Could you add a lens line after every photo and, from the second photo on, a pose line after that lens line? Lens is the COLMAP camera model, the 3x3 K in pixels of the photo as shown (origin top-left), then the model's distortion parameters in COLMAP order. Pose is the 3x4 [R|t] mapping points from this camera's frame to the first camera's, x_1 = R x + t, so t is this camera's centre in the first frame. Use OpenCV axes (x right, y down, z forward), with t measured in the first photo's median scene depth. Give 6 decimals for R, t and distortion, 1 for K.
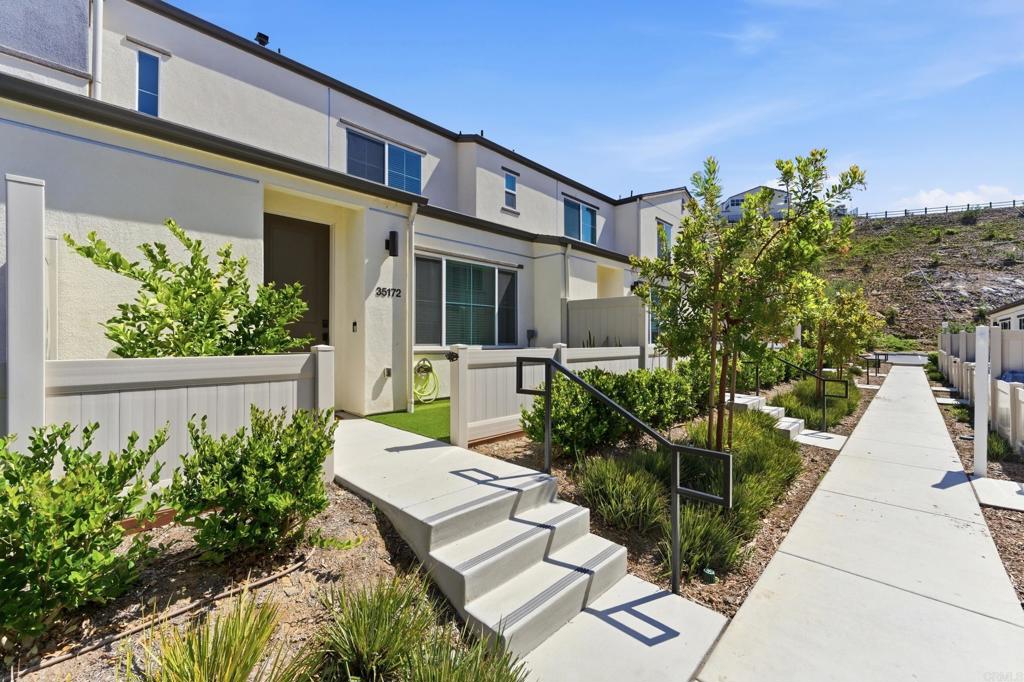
lens RADIAL K [[422.0, 0, 512.1], [0, 422.0, 333.3], [0, 0, 1]] dist [-0.004622, 0.002044]
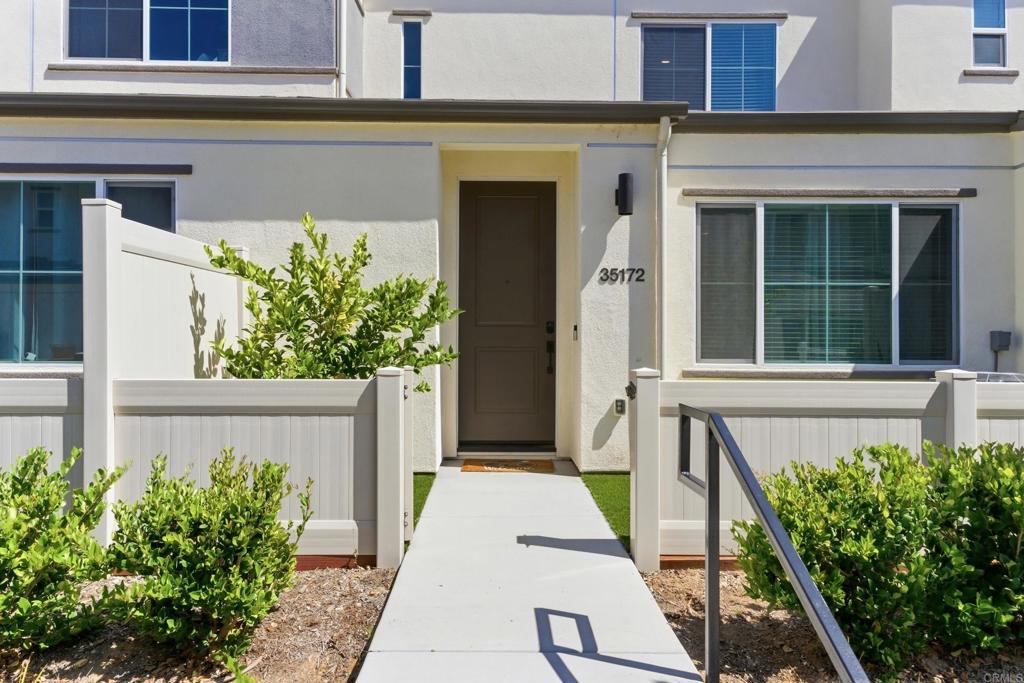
lens RADIAL K [[631.2, 0, 509.4], [0, 631.2, 332.9], [0, 0, 1]] dist [0.022949, -0.013233]
pose [[0.695597, -0.006570, -0.718402, 0.244125], [0.007974, 0.999967, -0.001425, -0.013729], [0.718388, -0.004737, 0.695626, 0.244315]]
